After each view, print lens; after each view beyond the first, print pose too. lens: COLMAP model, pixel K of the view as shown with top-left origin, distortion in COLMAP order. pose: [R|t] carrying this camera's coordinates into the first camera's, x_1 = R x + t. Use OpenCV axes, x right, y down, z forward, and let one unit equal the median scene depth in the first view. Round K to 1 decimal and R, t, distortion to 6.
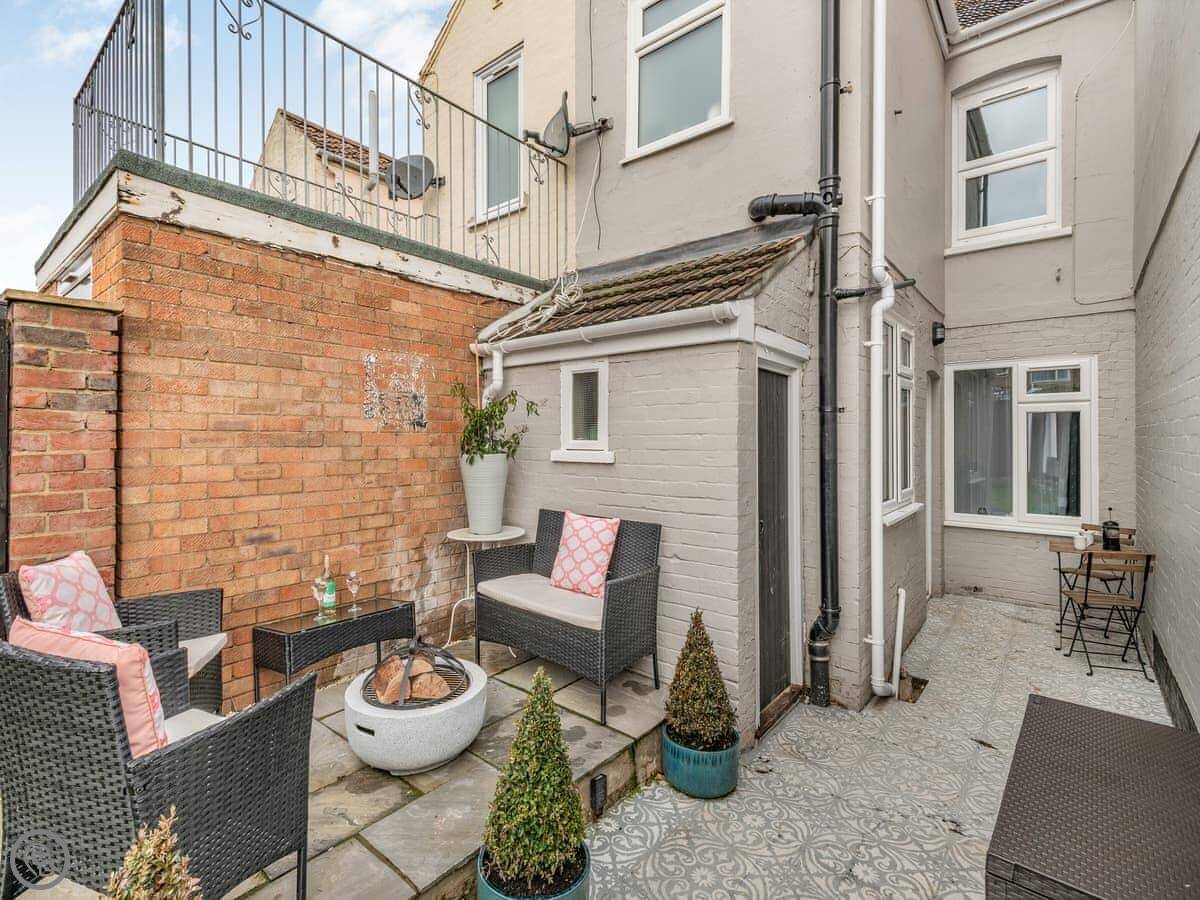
lens RADIAL K [[561.9, 0, 600.2], [0, 561.9, 439.8], [0, 0, 1]] dist [0.001471, -0.000080]
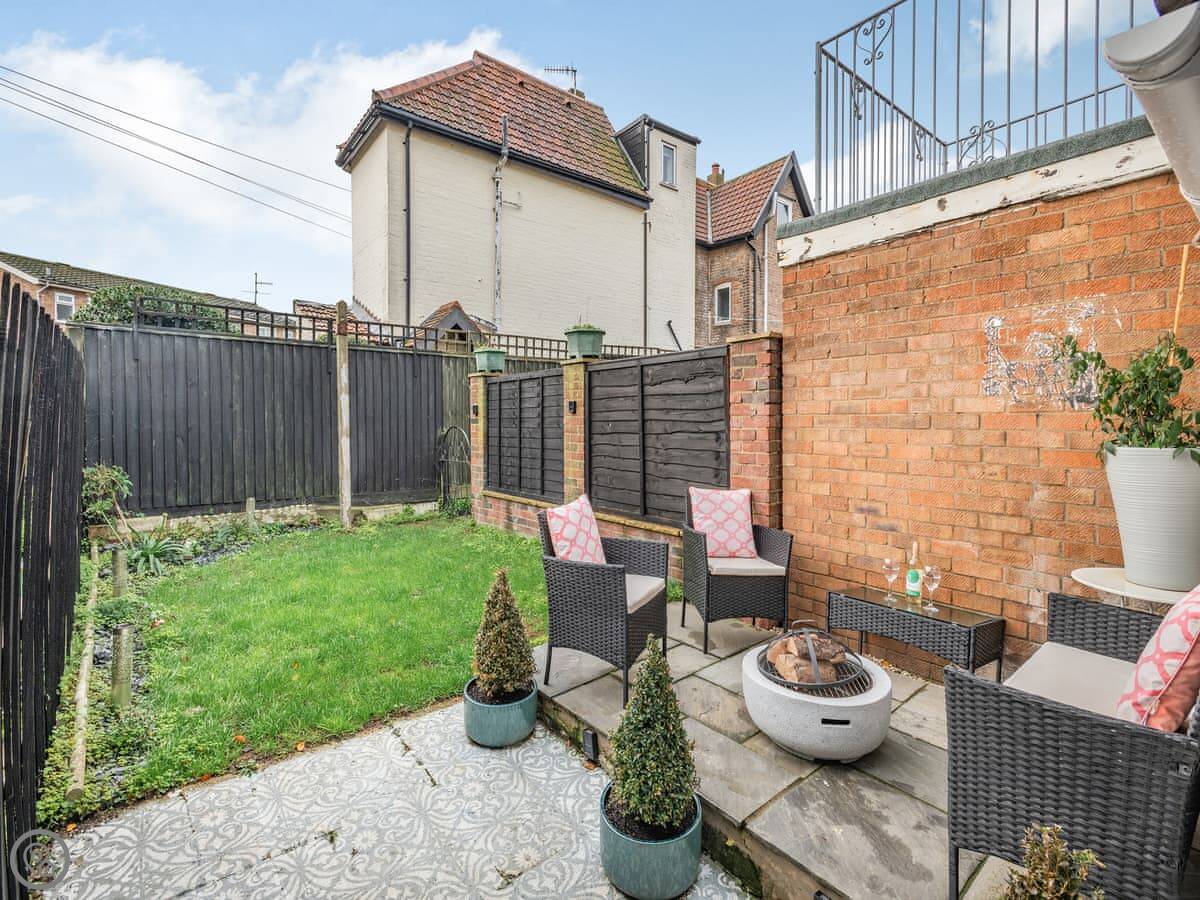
lens RADIAL K [[561.9, 0, 599.8], [0, 561.9, 430.5], [0, 0, 1]] dist [0.001471, -0.000080]
pose [[-0.204260, 0.020475, -0.978703, 0.566223], [0.001072, 0.999785, 0.020692, -0.005822], [0.978916, 0.003178, -0.204238, 0.673477]]
